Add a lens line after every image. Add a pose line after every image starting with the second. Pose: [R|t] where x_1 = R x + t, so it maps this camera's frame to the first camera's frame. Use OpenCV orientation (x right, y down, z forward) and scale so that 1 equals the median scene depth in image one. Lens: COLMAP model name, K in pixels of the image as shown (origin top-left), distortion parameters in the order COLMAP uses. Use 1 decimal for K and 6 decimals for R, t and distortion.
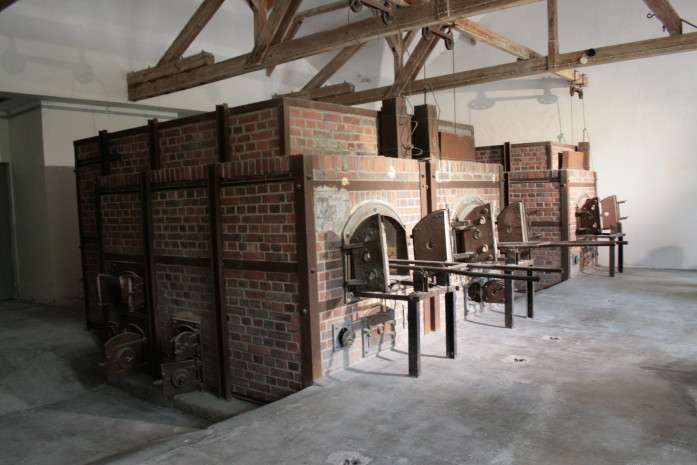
lens RADIAL K [[583.9, 0, 348.5], [0, 583.9, 232.5], [0, 0, 1]] dist [-0.164162, 0.005145]
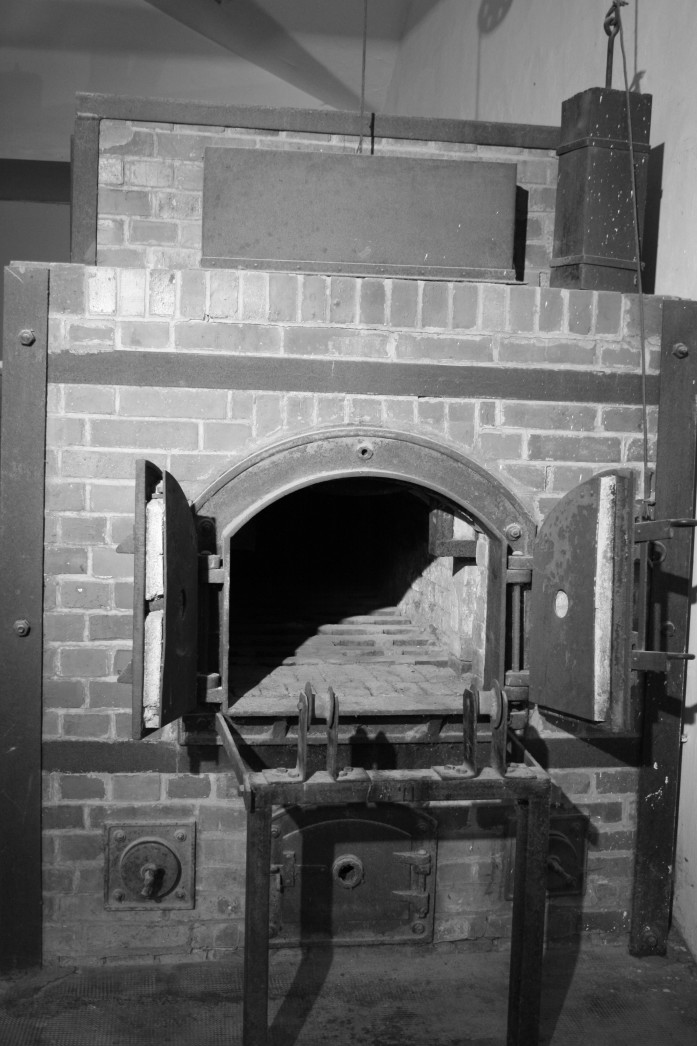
lens RADIAL K [[1164.9, 0, 348.5], [0, 1164.9, 523.0], [0, 0, 1]] dist [-0.030291, -0.020838]
pose [[0.763629, 0.117318, -0.634907, 0.596212], [-0.093449, 0.993082, 0.071107, -0.067145], [0.638857, 0.005032, 0.769309, 0.756863]]
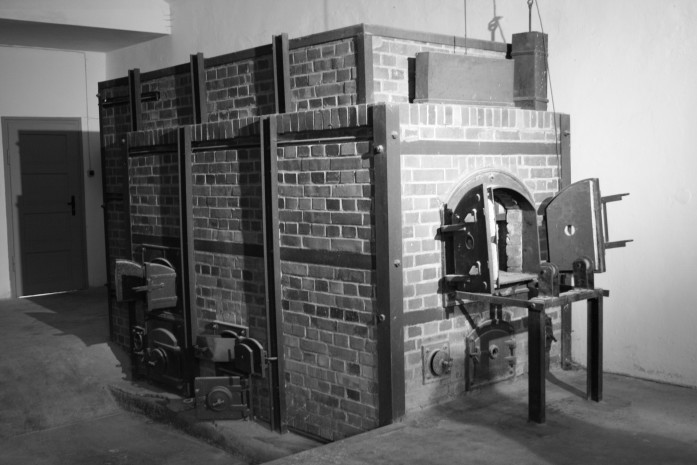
lens RADIAL K [[776.3, 0, 348.5], [0, 776.3, 232.5], [0, 0, 1]] dist [-0.030291, -0.020838]
pose [[0.988773, 0.025952, -0.147154, 0.393859], [-0.021594, 0.999282, 0.031136, -0.043806], [0.147856, -0.027609, 0.988623, 0.495186]]
